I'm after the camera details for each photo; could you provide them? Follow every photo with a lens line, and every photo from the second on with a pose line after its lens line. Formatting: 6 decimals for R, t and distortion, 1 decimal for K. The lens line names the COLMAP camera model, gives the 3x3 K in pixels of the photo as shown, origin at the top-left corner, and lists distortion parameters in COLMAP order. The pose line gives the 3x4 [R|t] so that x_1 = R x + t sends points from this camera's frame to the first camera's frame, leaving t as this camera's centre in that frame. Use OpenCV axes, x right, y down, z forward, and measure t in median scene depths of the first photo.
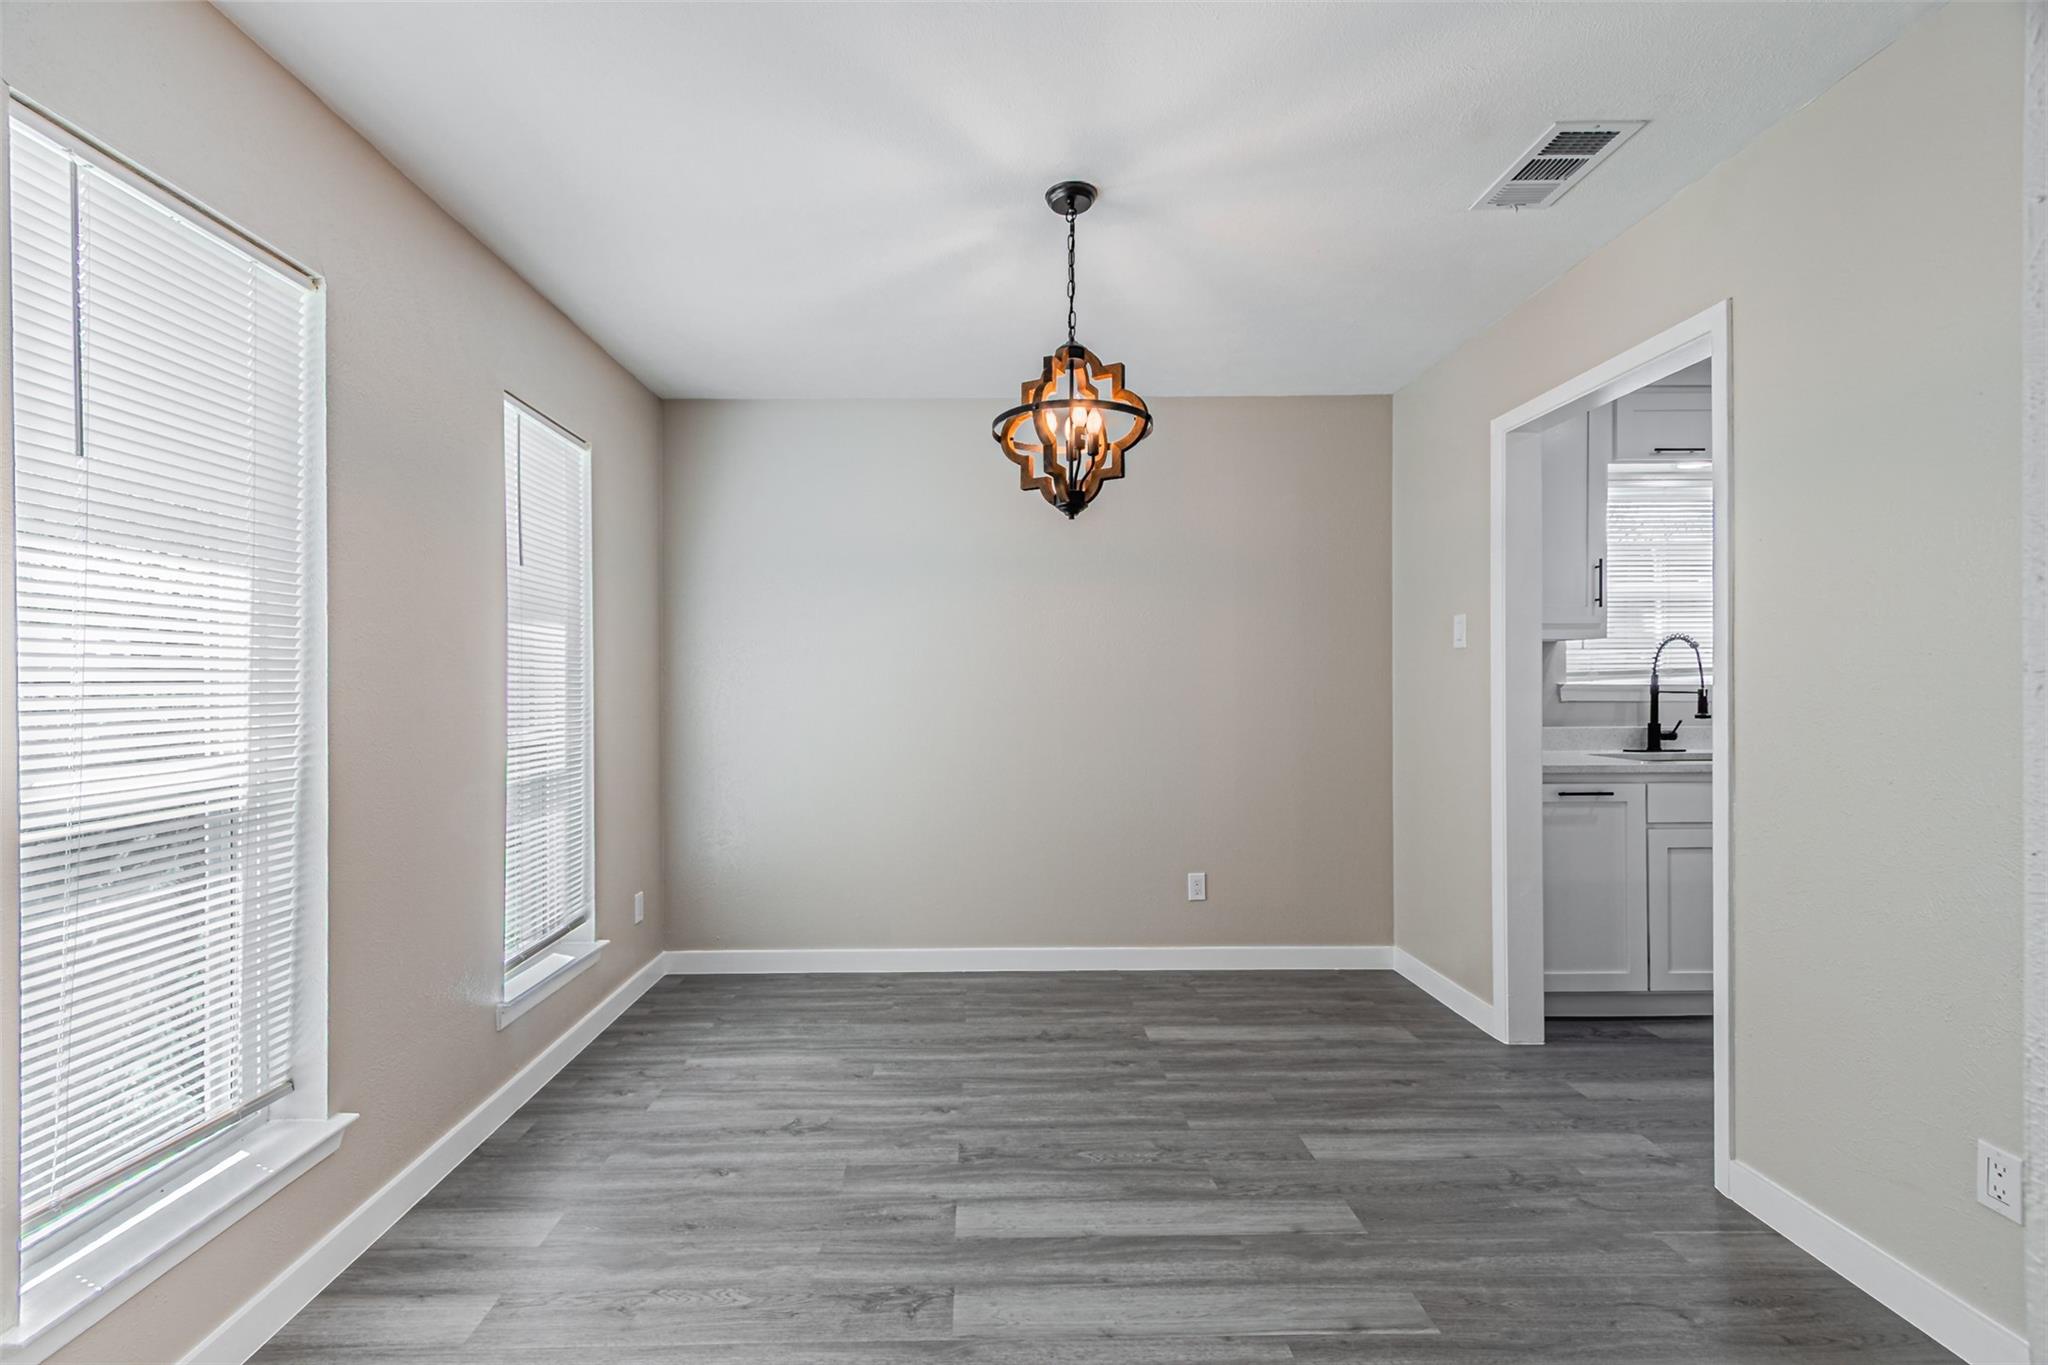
lens RADIAL K [[890.9, 0, 997.6], [0, 890.9, 684.0], [0, 0, 1]] dist [0.004432, 0.000162]
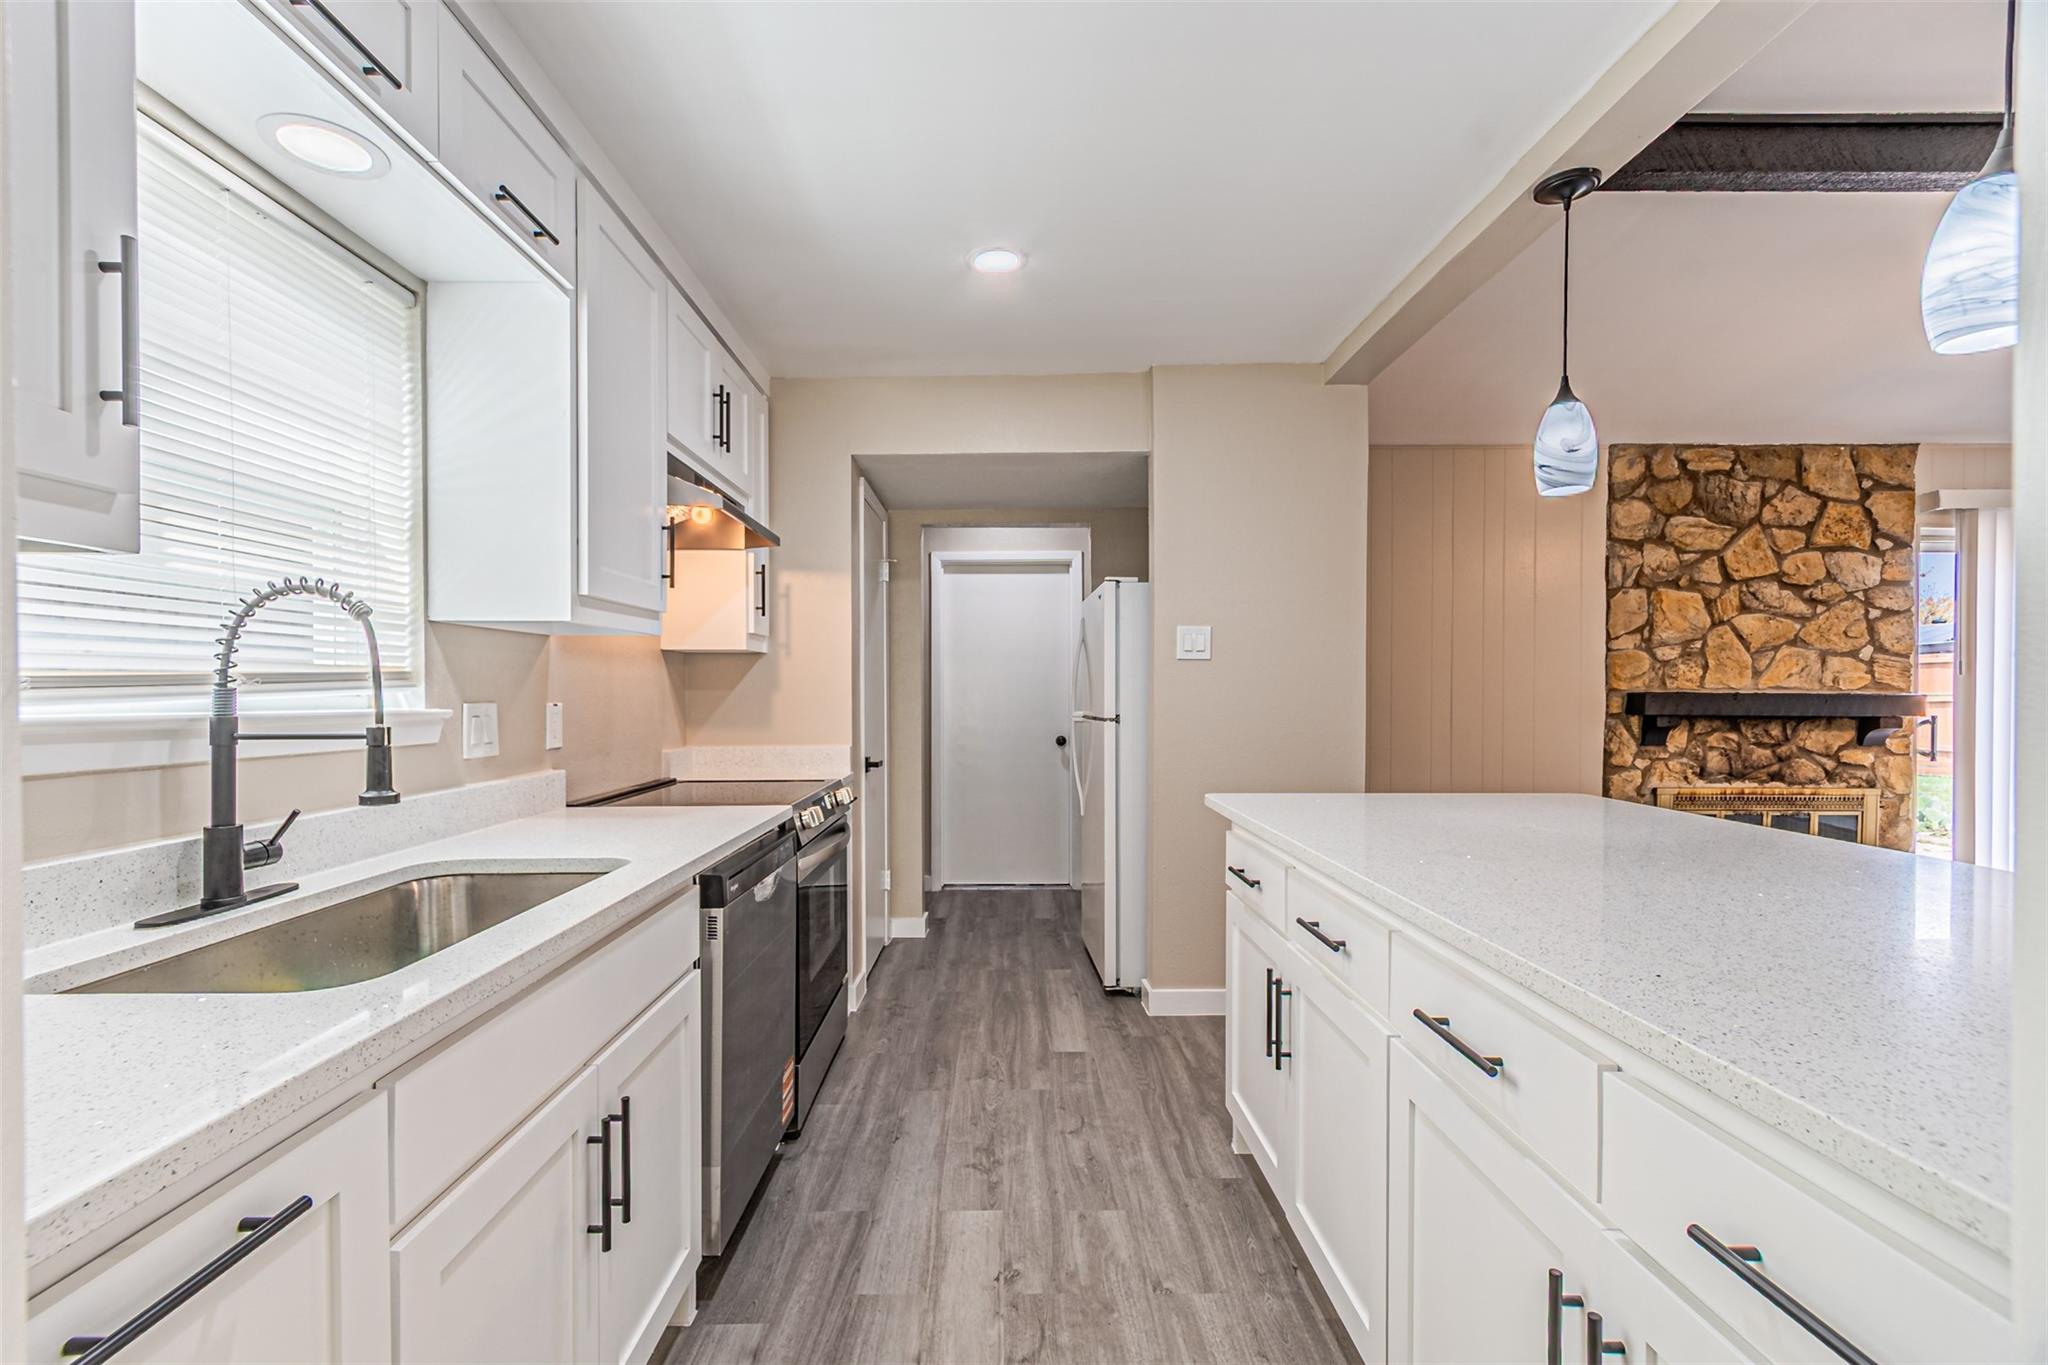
lens RADIAL K [[890.9, 0, 992.2], [0, 890.9, 702.2], [0, 0, 1]] dist [0.004432, 0.000162]
pose [[0.024075, -0.006108, 0.999691, 0.390368], [0.004417, 0.999972, 0.006003, -0.005707], [-0.999700, 0.004271, 0.024102, 0.689445]]
